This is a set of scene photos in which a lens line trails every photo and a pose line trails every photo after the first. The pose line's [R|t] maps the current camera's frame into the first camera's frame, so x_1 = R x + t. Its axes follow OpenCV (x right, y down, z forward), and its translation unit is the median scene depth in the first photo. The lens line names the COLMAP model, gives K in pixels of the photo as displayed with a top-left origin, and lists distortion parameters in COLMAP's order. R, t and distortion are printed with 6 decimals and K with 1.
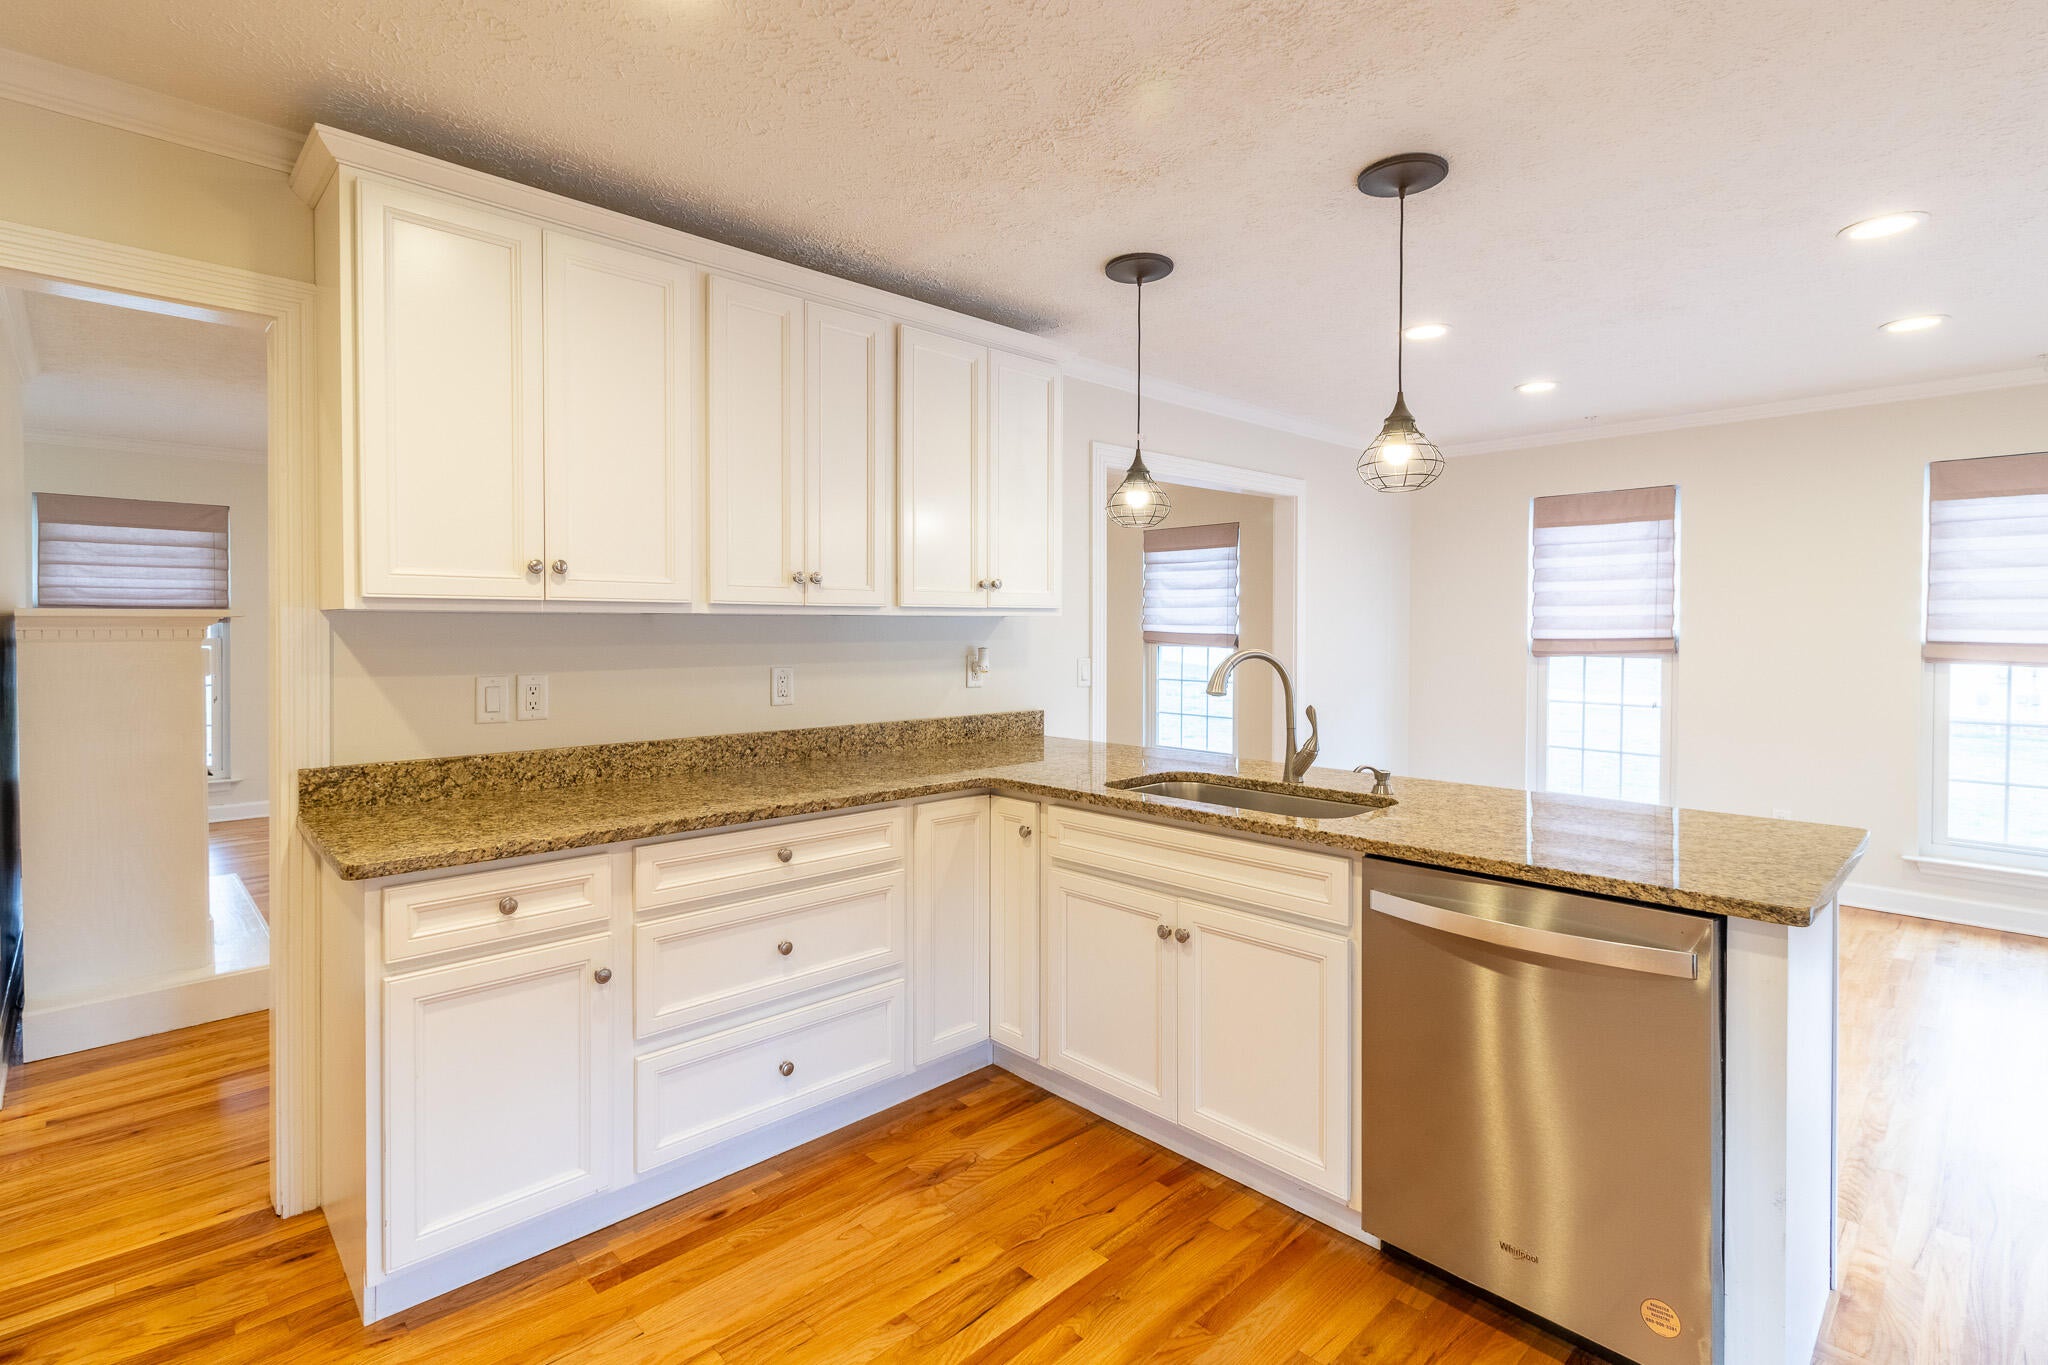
lens RADIAL K [[978.2, 0, 1023.9], [0, 978.2, 645.9], [0, 0, 1]] dist [-0.002355, 0.000344]
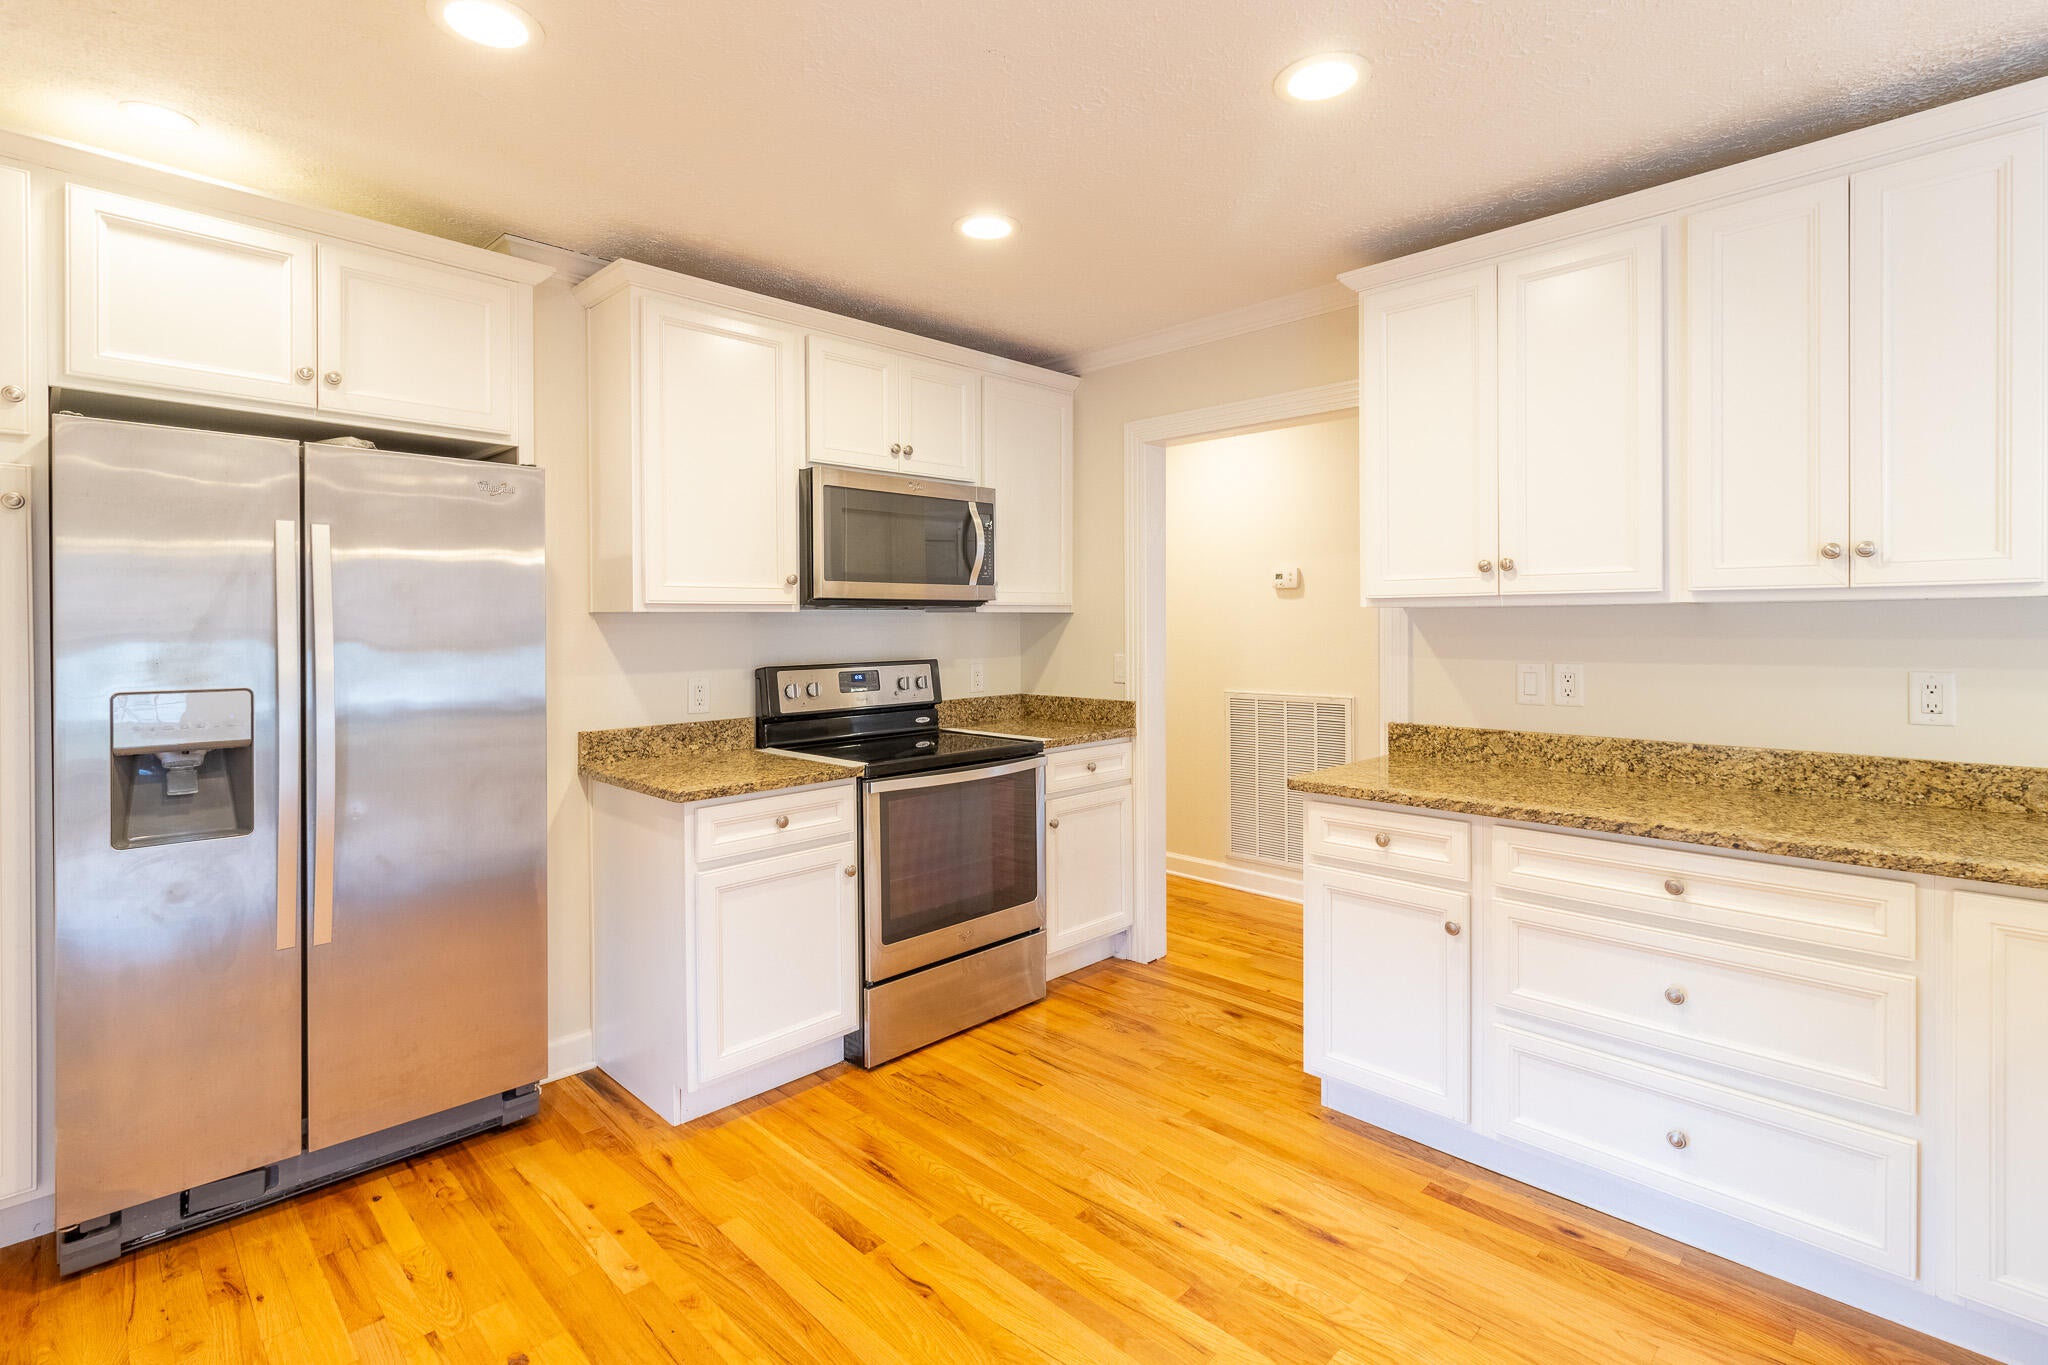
lens RADIAL K [[978.2, 0, 1023.9], [0, 978.2, 645.9], [0, 0, 1]] dist [-0.002355, 0.000344]
pose [[0.008362, 0.021817, -0.999727, 0.589743], [-0.013157, 0.999678, 0.021706, -0.005414], [0.999878, 0.012972, 0.008646, 0.423097]]
